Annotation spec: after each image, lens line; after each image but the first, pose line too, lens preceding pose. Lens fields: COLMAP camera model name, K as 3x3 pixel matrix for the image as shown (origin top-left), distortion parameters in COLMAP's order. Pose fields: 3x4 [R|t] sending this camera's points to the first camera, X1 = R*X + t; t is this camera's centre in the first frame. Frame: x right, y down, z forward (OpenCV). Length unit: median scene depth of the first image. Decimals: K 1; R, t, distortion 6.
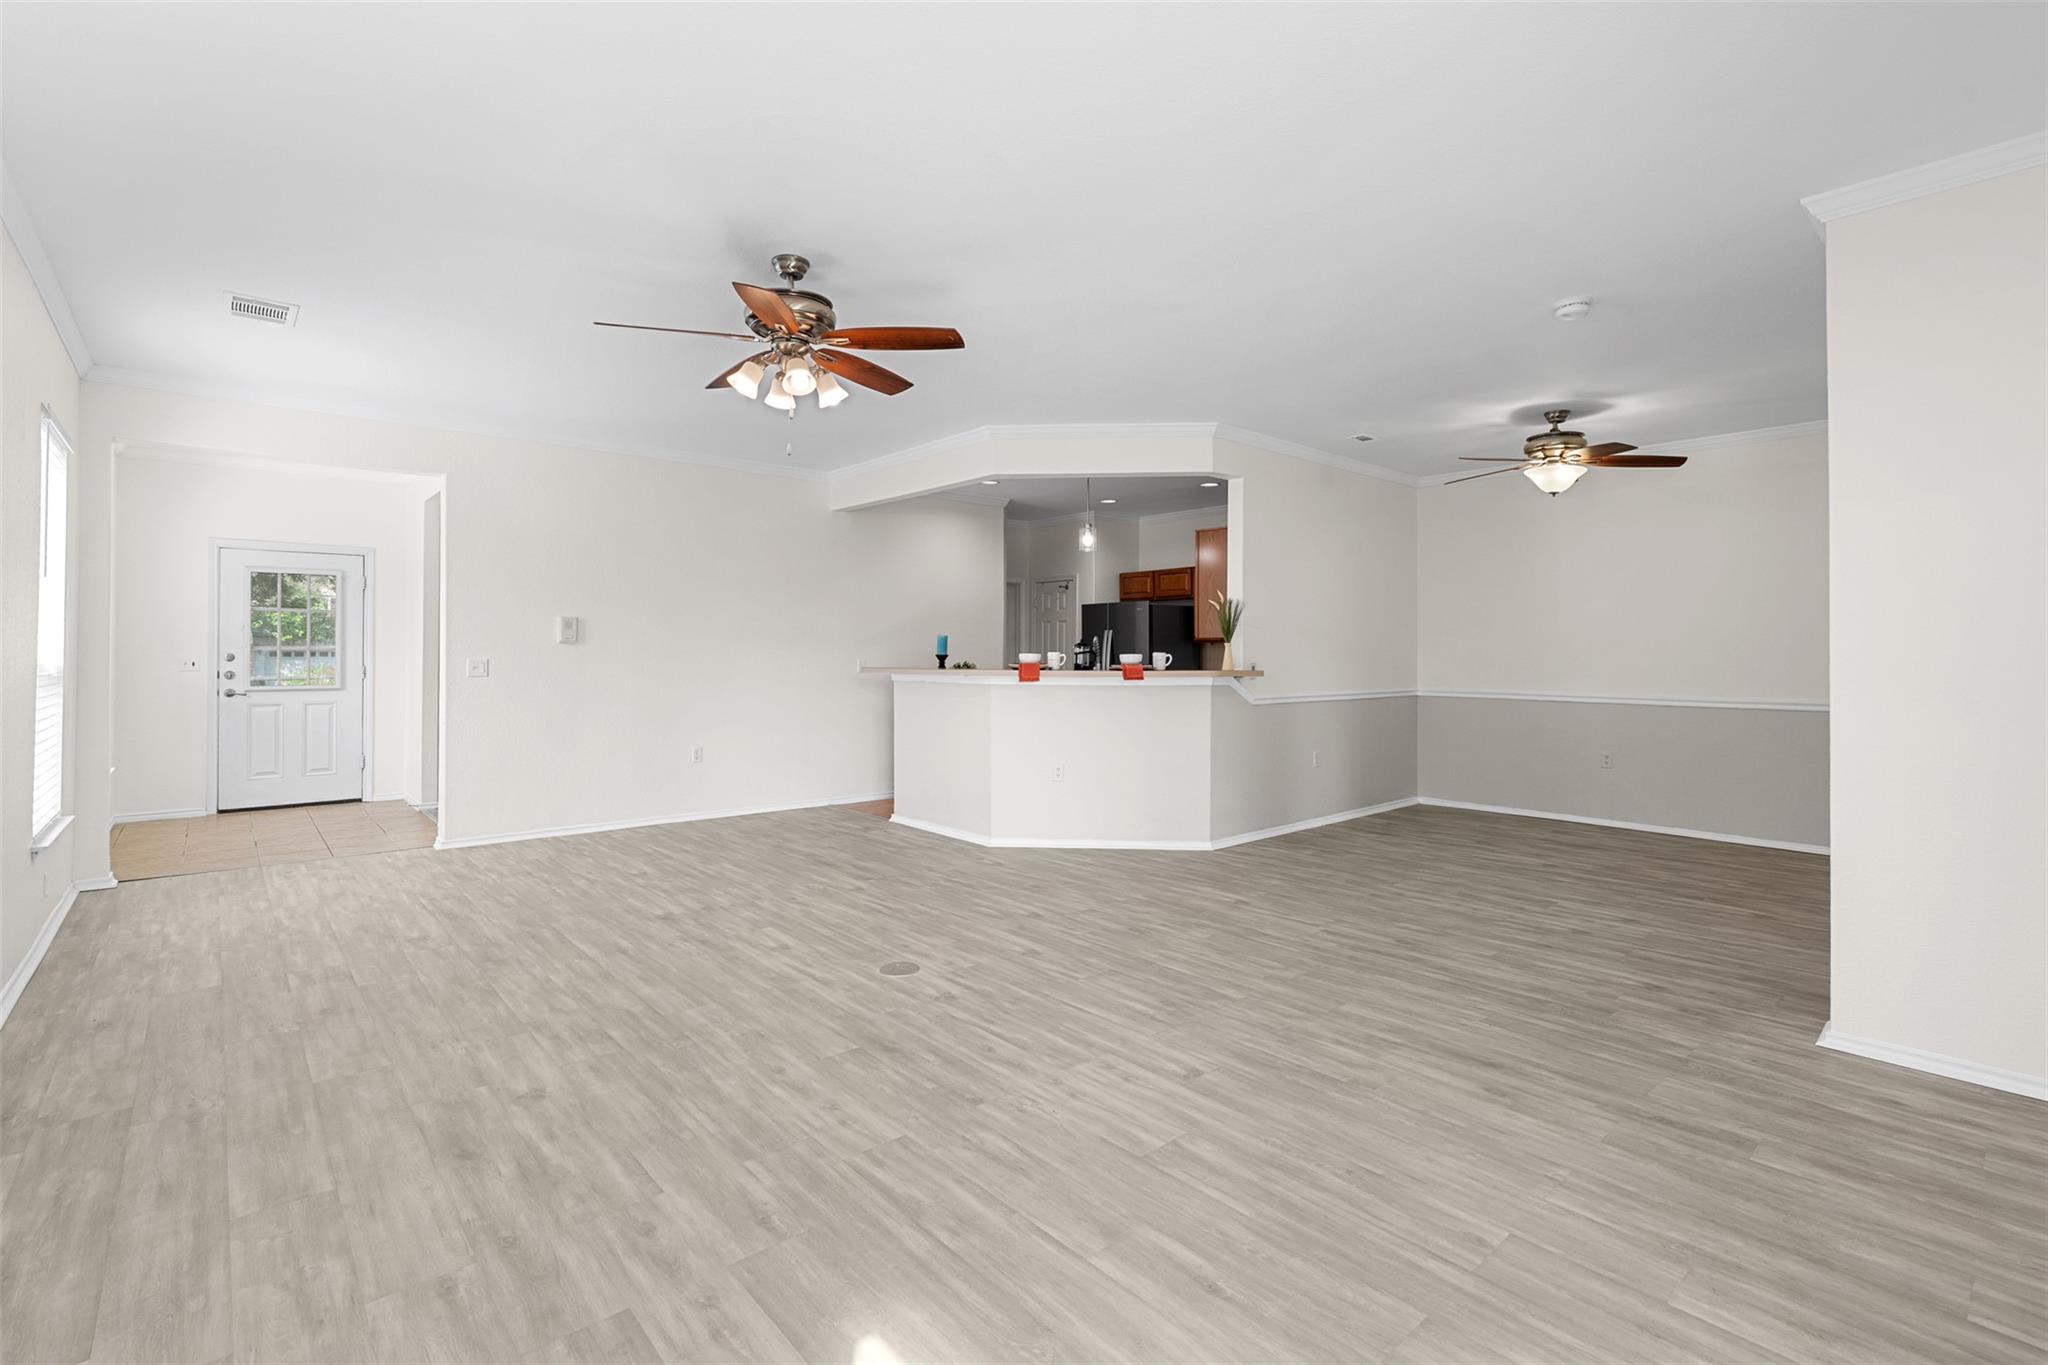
lens RADIAL K [[927.8, 0, 1028.5], [0, 927.8, 652.5], [0, 0, 1]] dist [-0.004636, 0.001292]
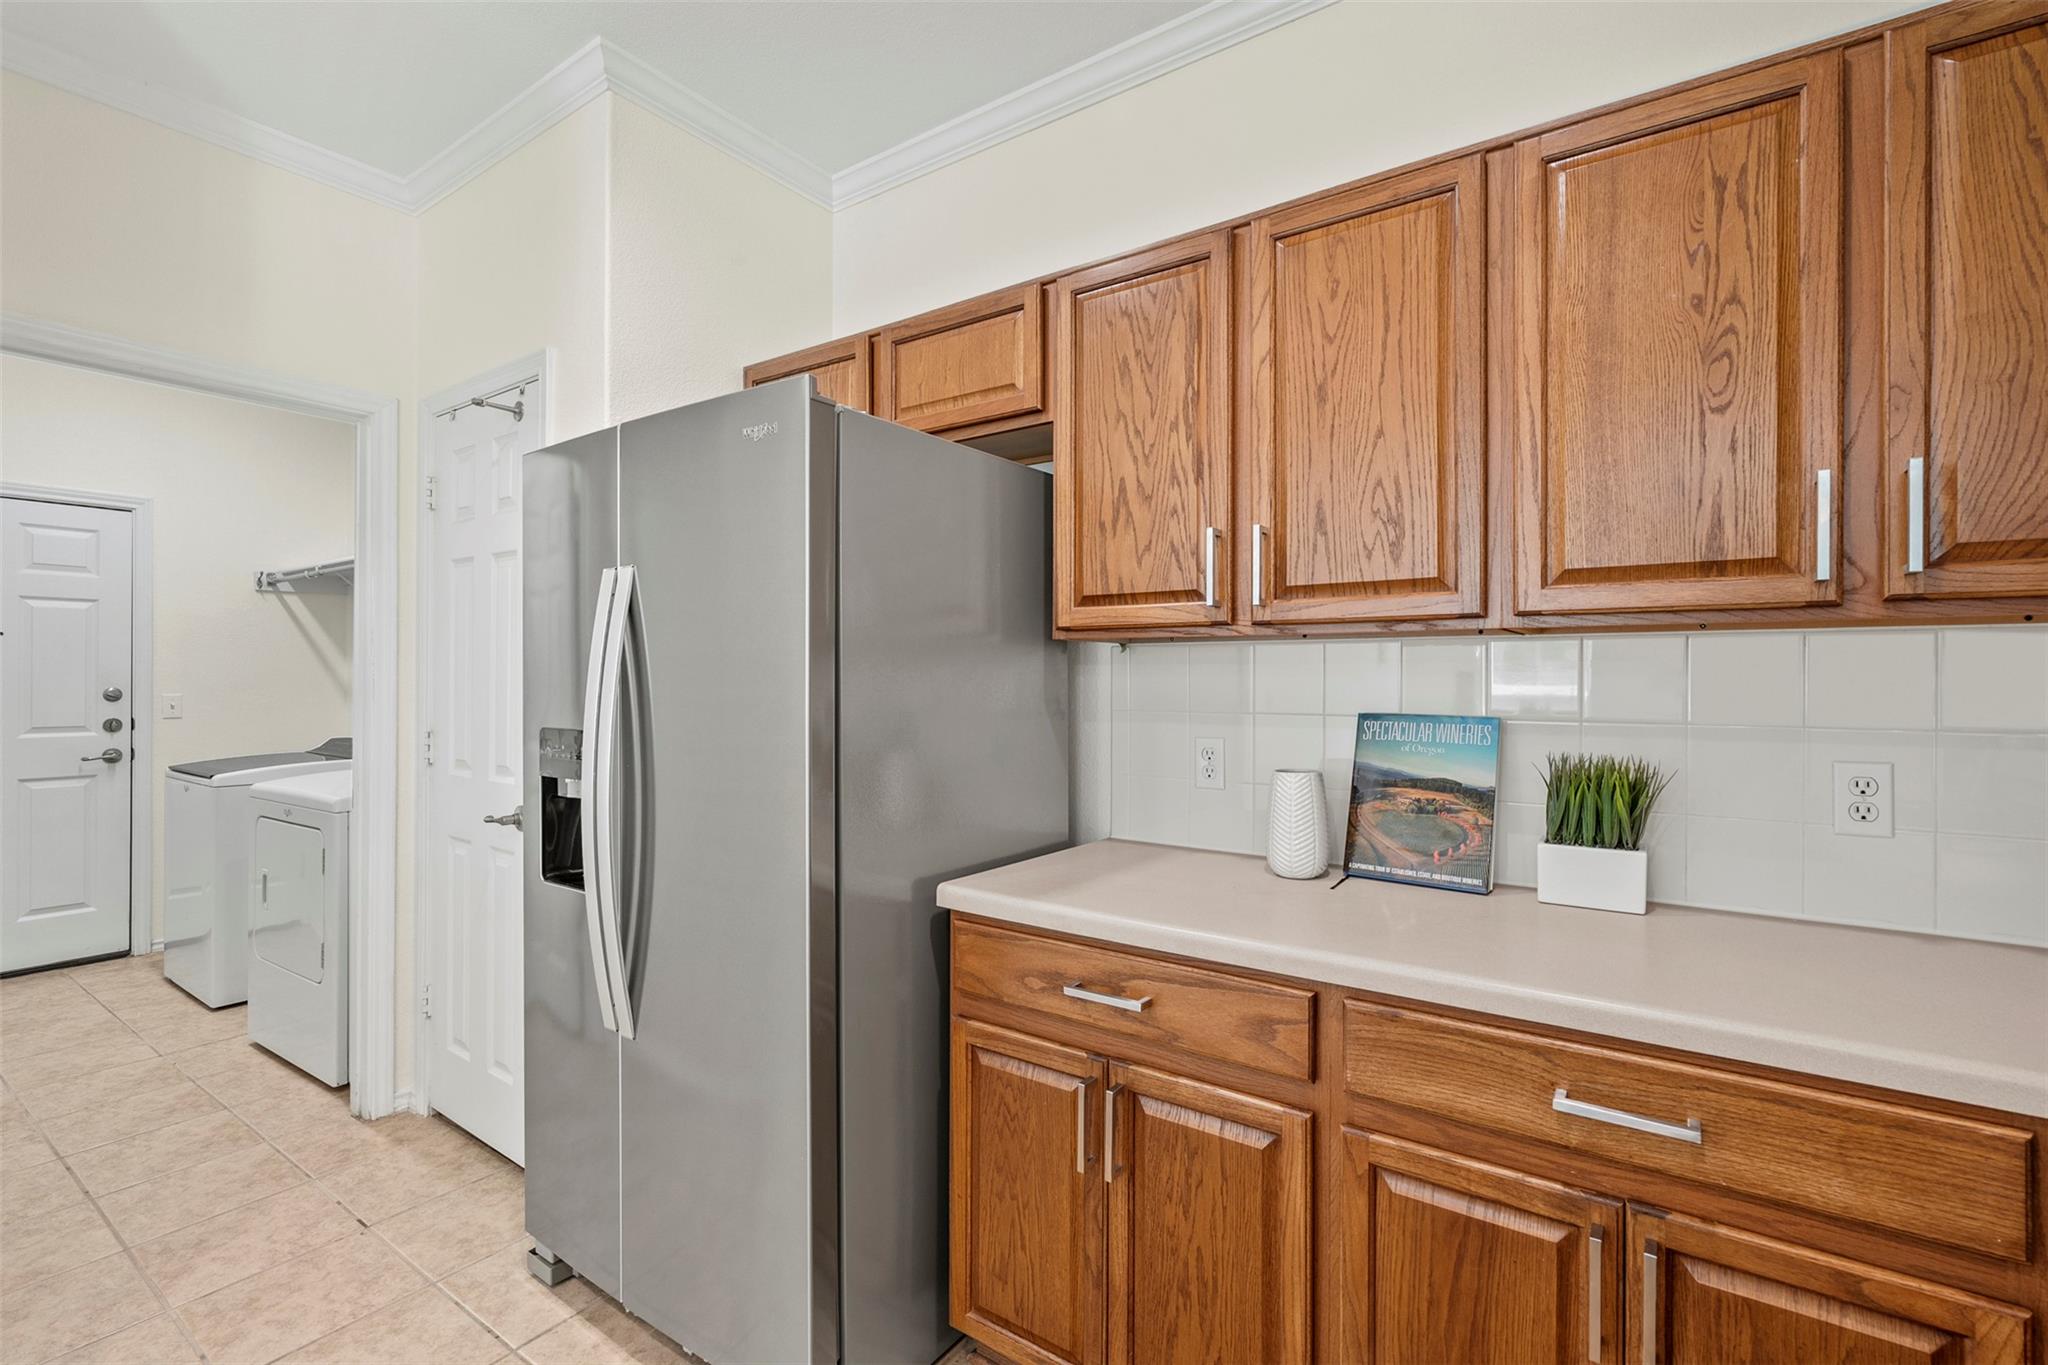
lens RADIAL K [[927.8, 0, 1026.3], [0, 927.8, 674.9], [0, 0, 1]] dist [-0.004636, 0.001292]
pose [[0.974521, -0.000490, 0.224296, 0.314803], [0.001131, 0.999996, -0.002728, -0.004806], [-0.224294, 0.002912, 0.974517, 2.006855]]
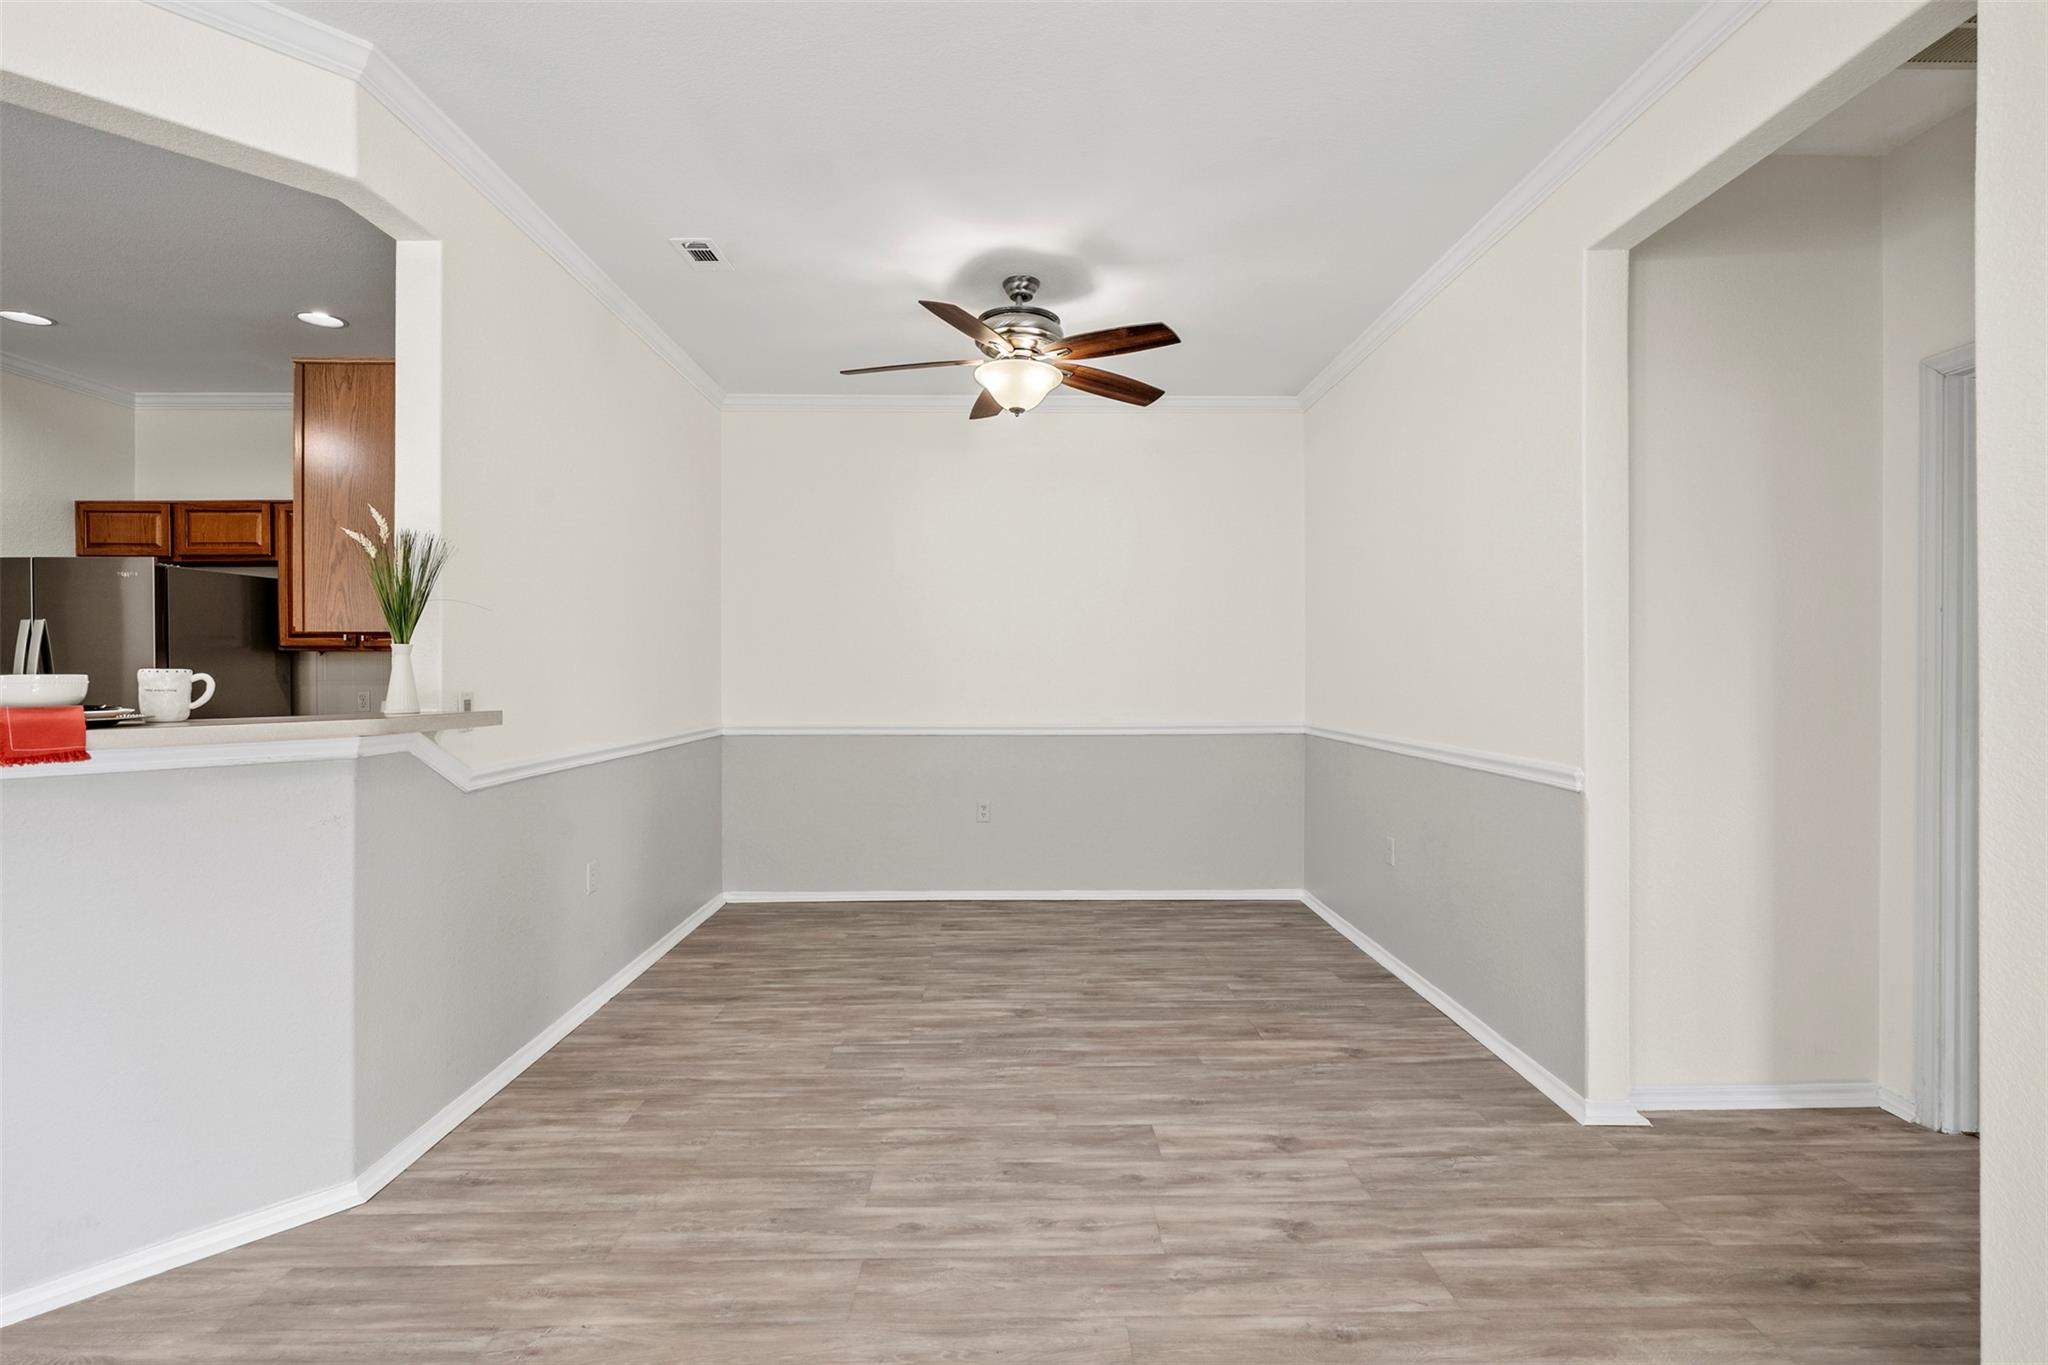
lens RADIAL K [[927.8, 0, 1024.2], [0, 927.8, 668.2], [0, 0, 1]] dist [-0.004636, 0.001292]
pose [[0.649549, -0.003311, 0.760313, 0.146584], [0.005009, 0.999987, 0.000075, 0.002111], [-0.760303, 0.003759, 0.649557, 0.907339]]
